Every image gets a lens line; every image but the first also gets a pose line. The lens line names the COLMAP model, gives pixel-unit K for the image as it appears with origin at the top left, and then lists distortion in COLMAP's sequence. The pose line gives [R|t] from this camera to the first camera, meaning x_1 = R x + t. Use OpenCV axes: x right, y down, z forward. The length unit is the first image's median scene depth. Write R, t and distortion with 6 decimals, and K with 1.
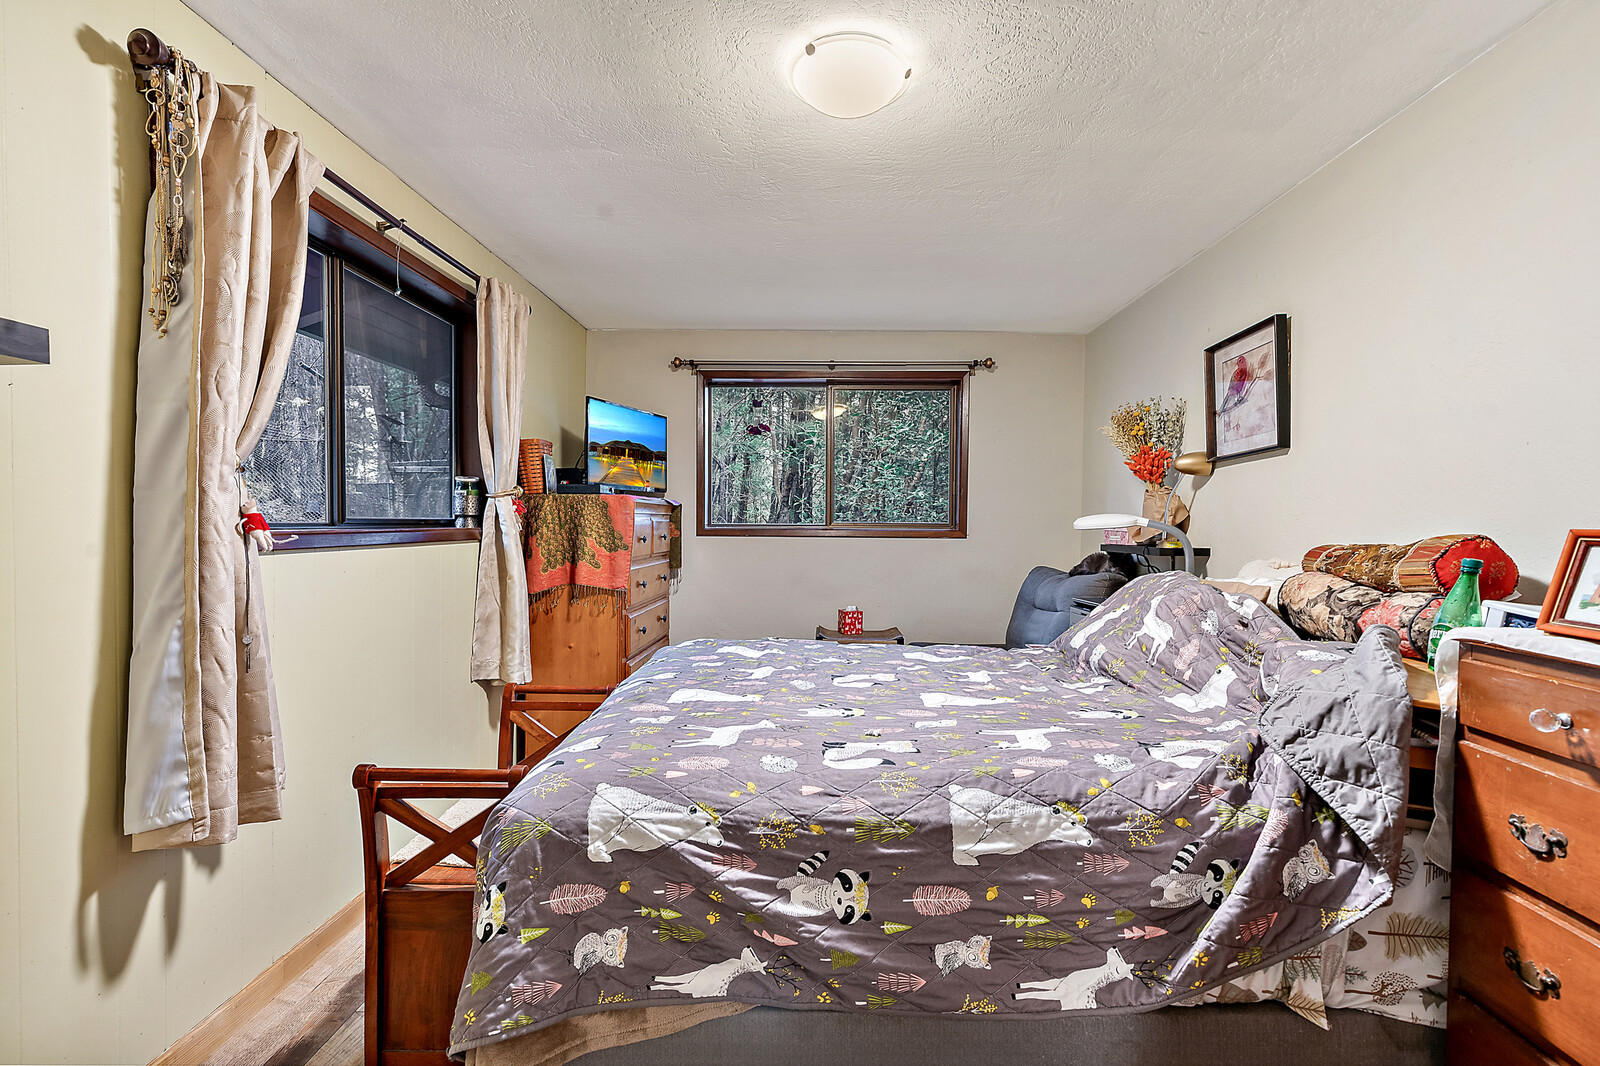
lens RADIAL K [[729.5, 0, 795.8], [0, 729.5, 548.4], [0, 0, 1]] dist [0.007796, -0.001154]
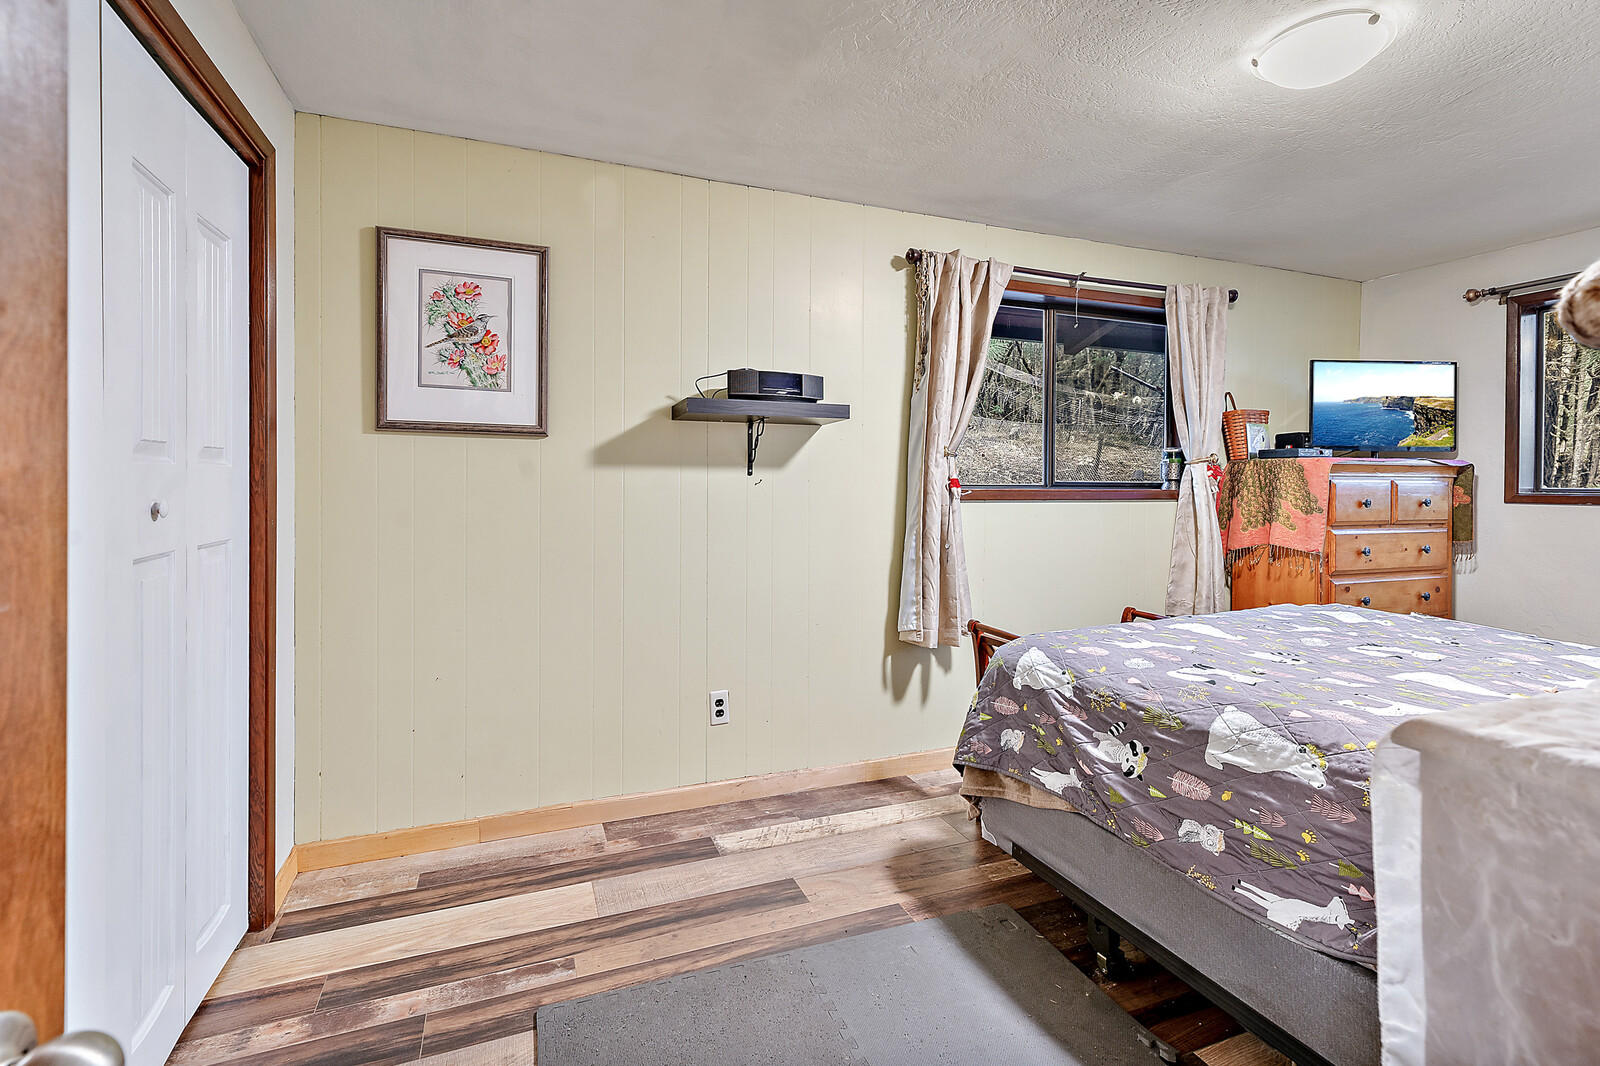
lens RADIAL K [[729.5, 0, 817.6], [0, 729.5, 525.1], [0, 0, 1]] dist [0.007796, -0.001154]
pose [[0.405484, 0.047257, -0.912880, 1.015324], [-0.036212, 0.998709, 0.035616, 0.020359], [0.913385, 0.018615, 0.406672, -0.079508]]
